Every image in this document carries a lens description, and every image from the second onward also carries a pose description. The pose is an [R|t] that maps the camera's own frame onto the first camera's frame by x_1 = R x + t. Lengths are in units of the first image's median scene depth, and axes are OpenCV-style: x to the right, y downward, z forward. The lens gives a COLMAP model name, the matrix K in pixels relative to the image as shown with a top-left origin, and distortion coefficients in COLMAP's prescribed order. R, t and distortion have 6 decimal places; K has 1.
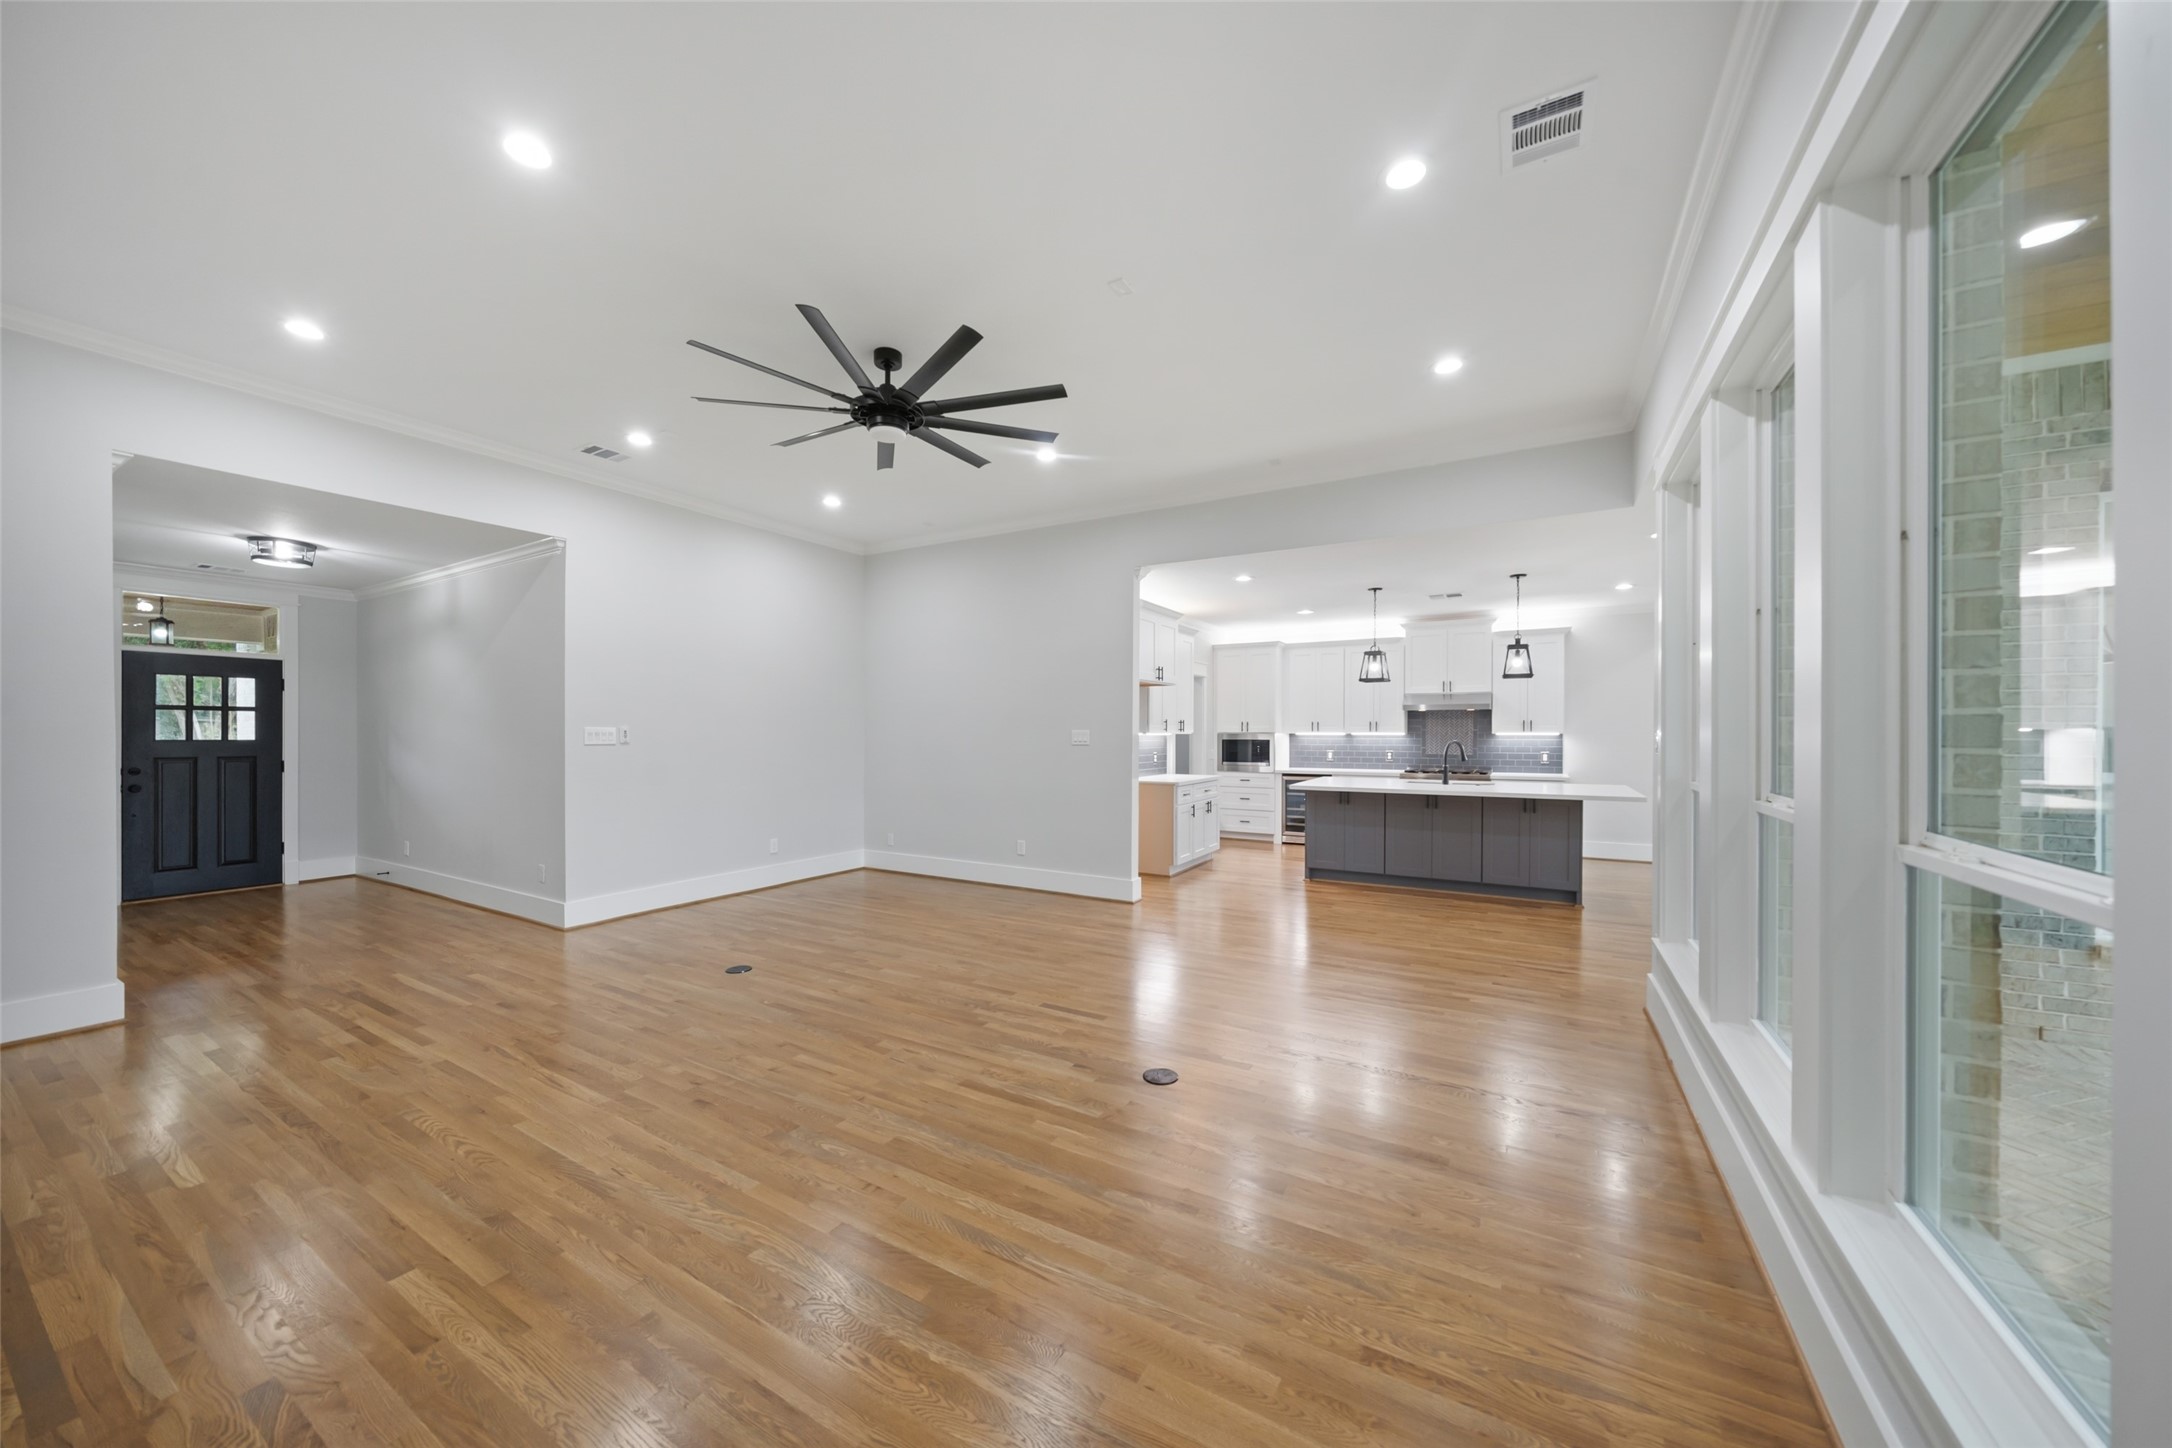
lens RADIAL K [[754.9, 0, 1086.0], [0, 754.9, 724.0], [0, 0, 1]] dist [-0.000347, -0.000086]
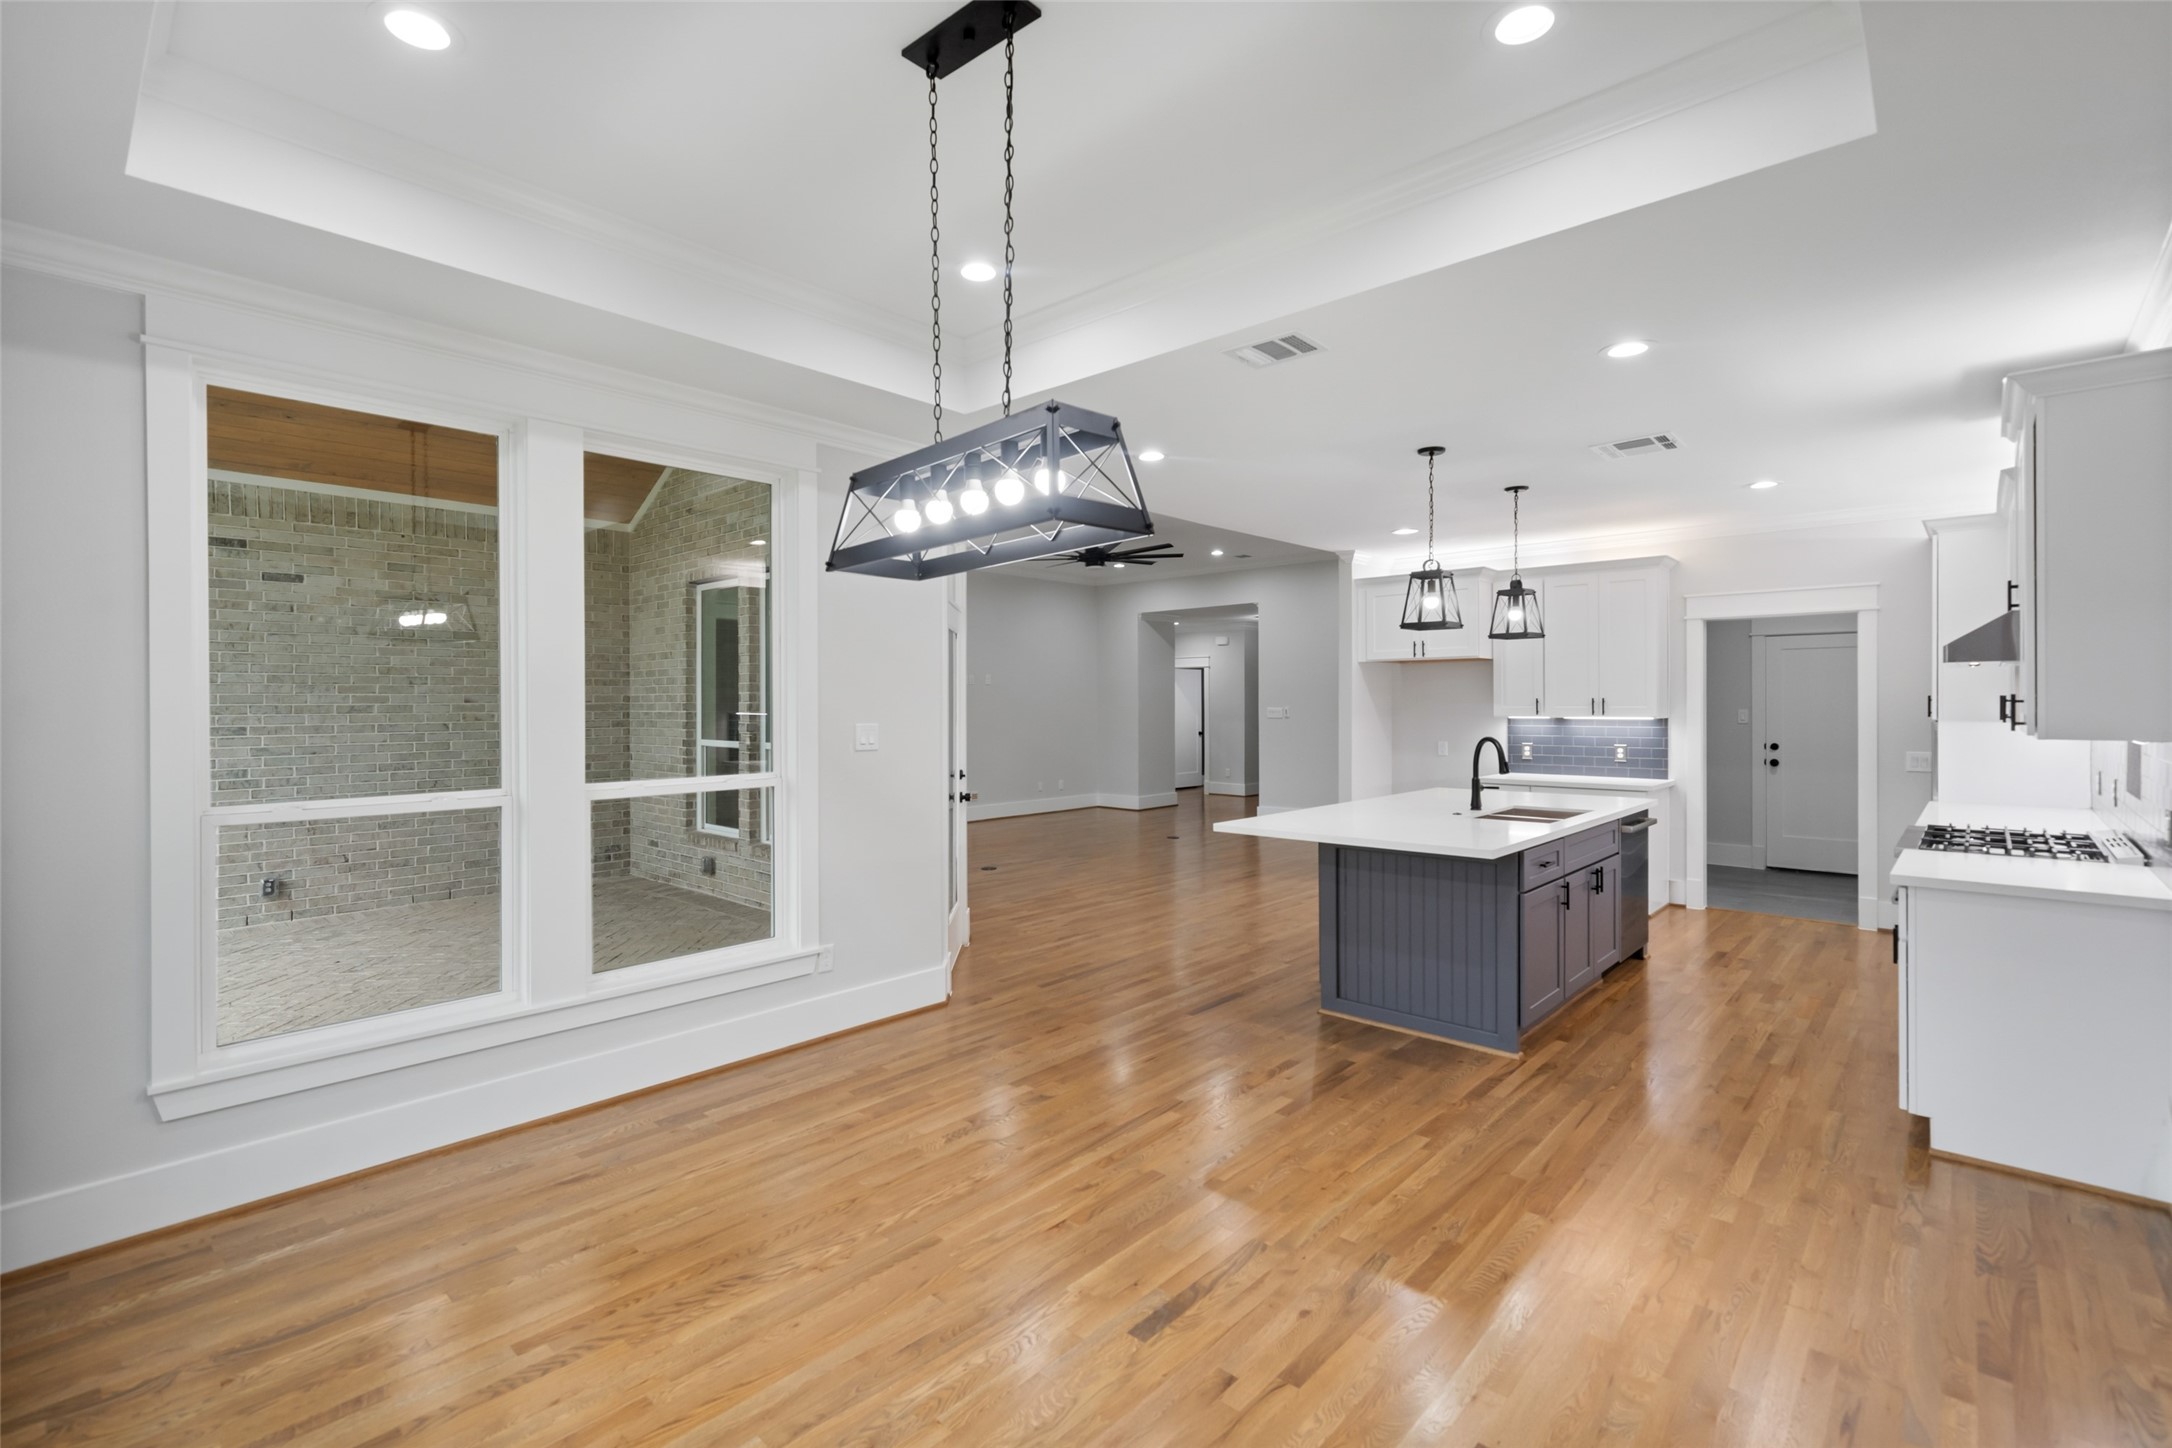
lens RADIAL K [[976.4, 0, 1099.6], [0, 976.4, 702.2], [0, 0, 1]] dist [0.000265, 0.000085]
pose [[-0.197620, -0.000547, -0.980279, 2.583182], [0.013666, 0.999901, -0.003313, -0.013288], [0.980183, -0.014052, -0.197593, 1.706770]]
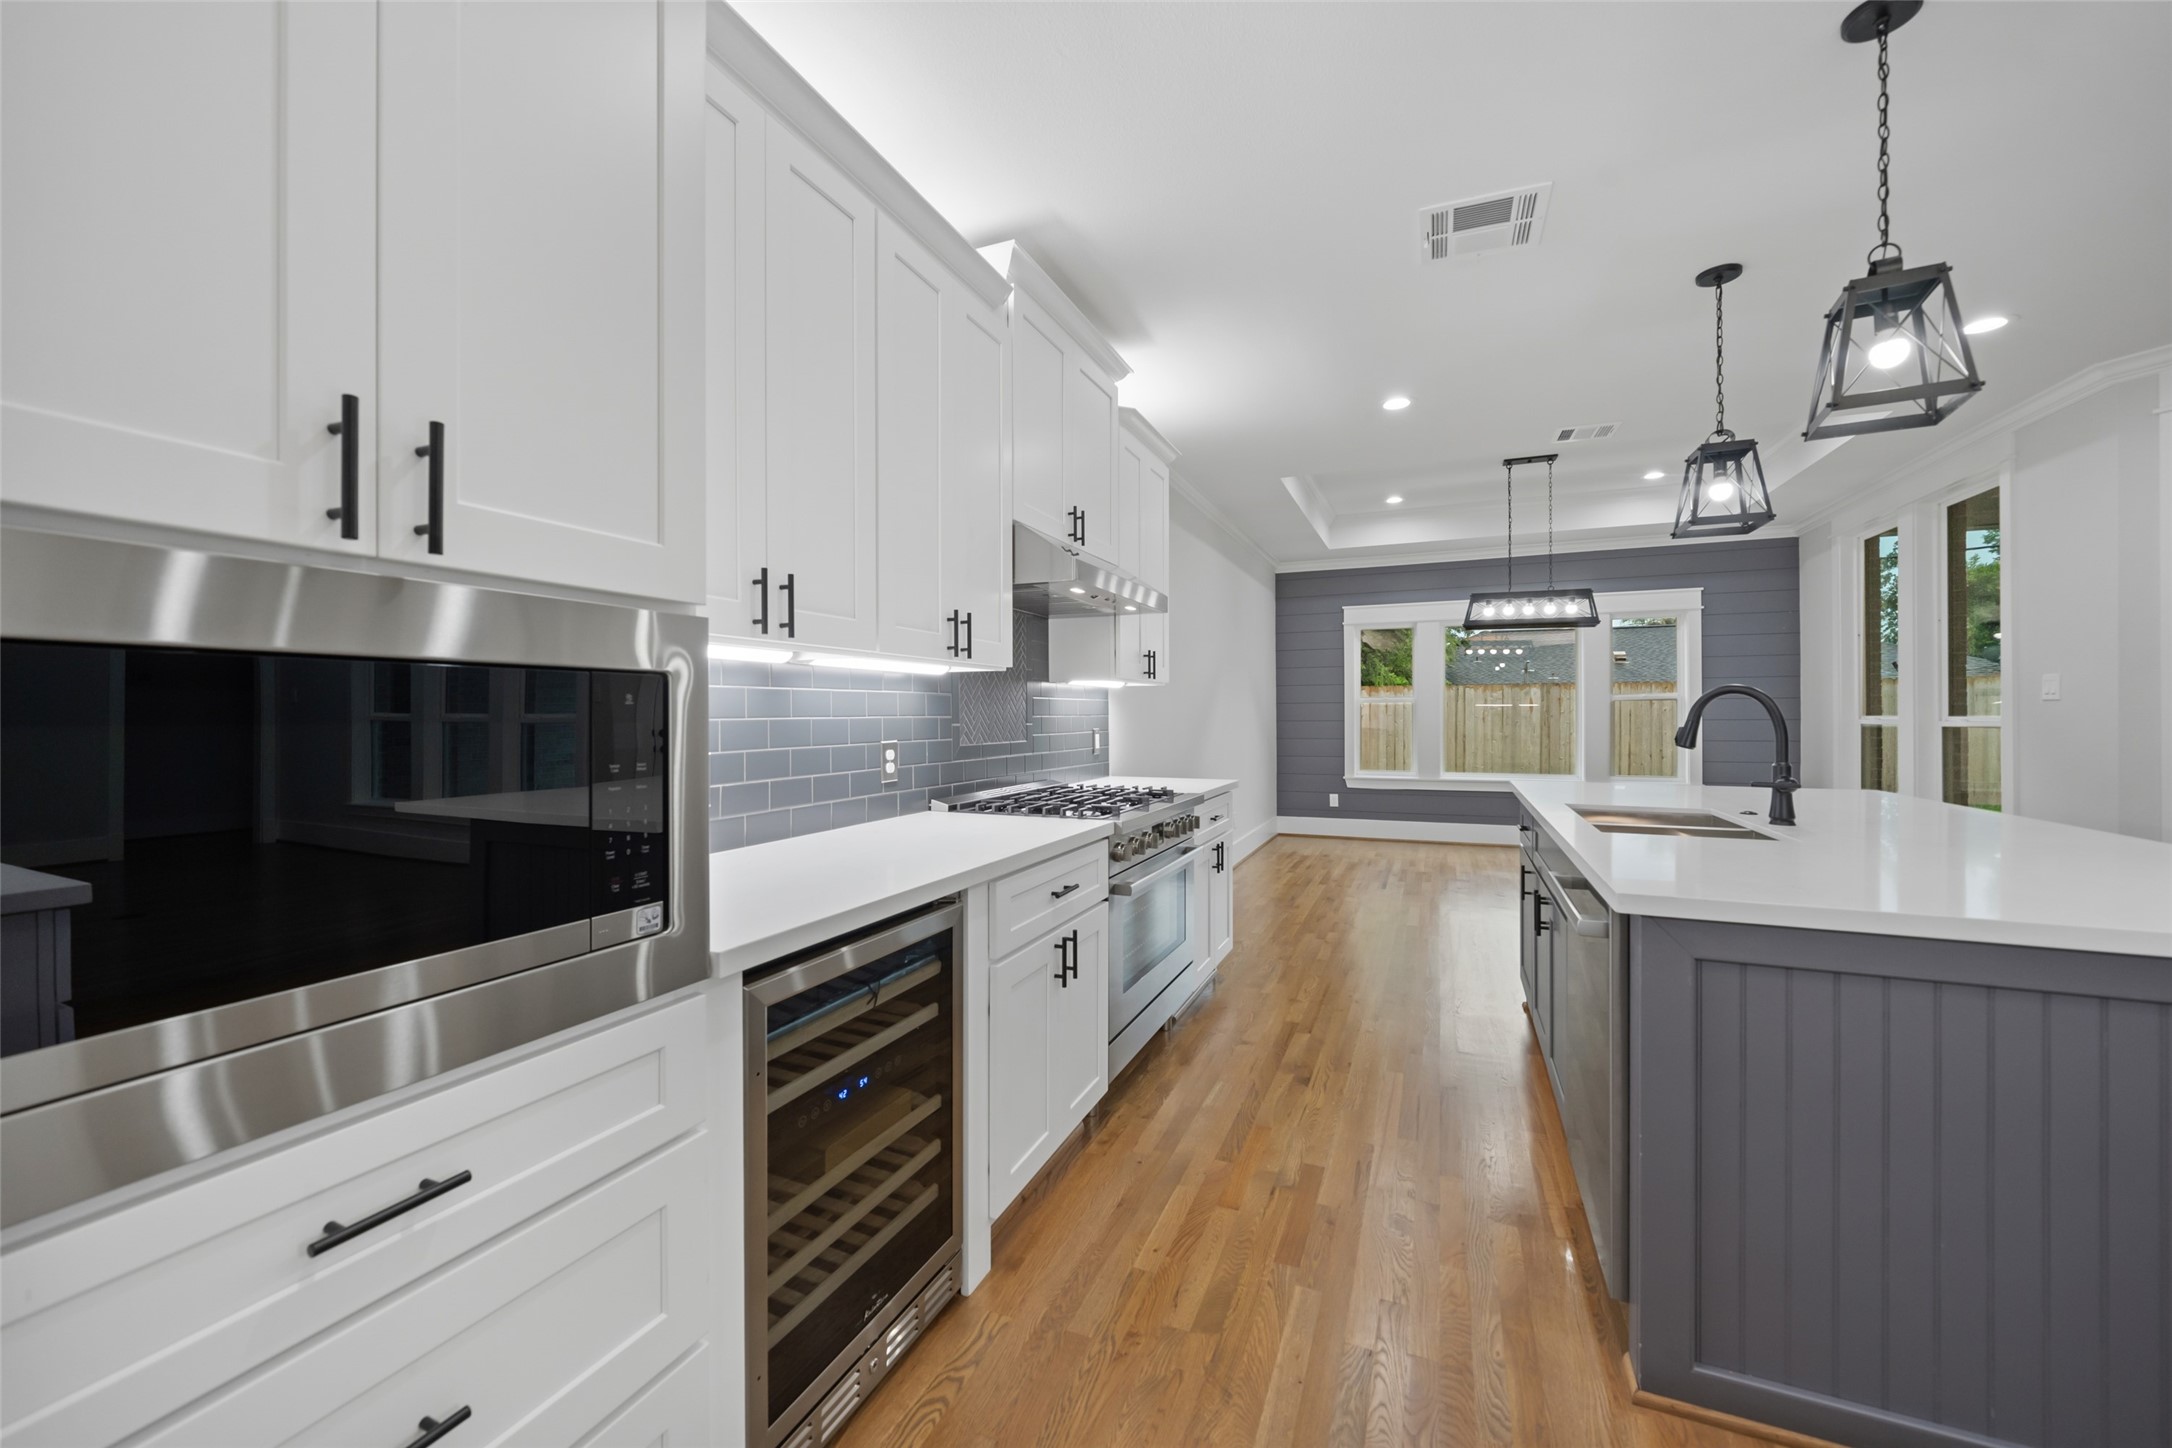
lens RADIAL K [[832.9, 0, 1083.4], [0, 832.9, 716.9], [0, 0, 1]] dist [-0.009012, -0.000182]
pose [[-0.126601, -0.004662, 0.991943, 0.340747], [-0.006793, 0.999970, 0.003833, 0.072269], [-0.991930, -0.006253, -0.126629, 2.648445]]
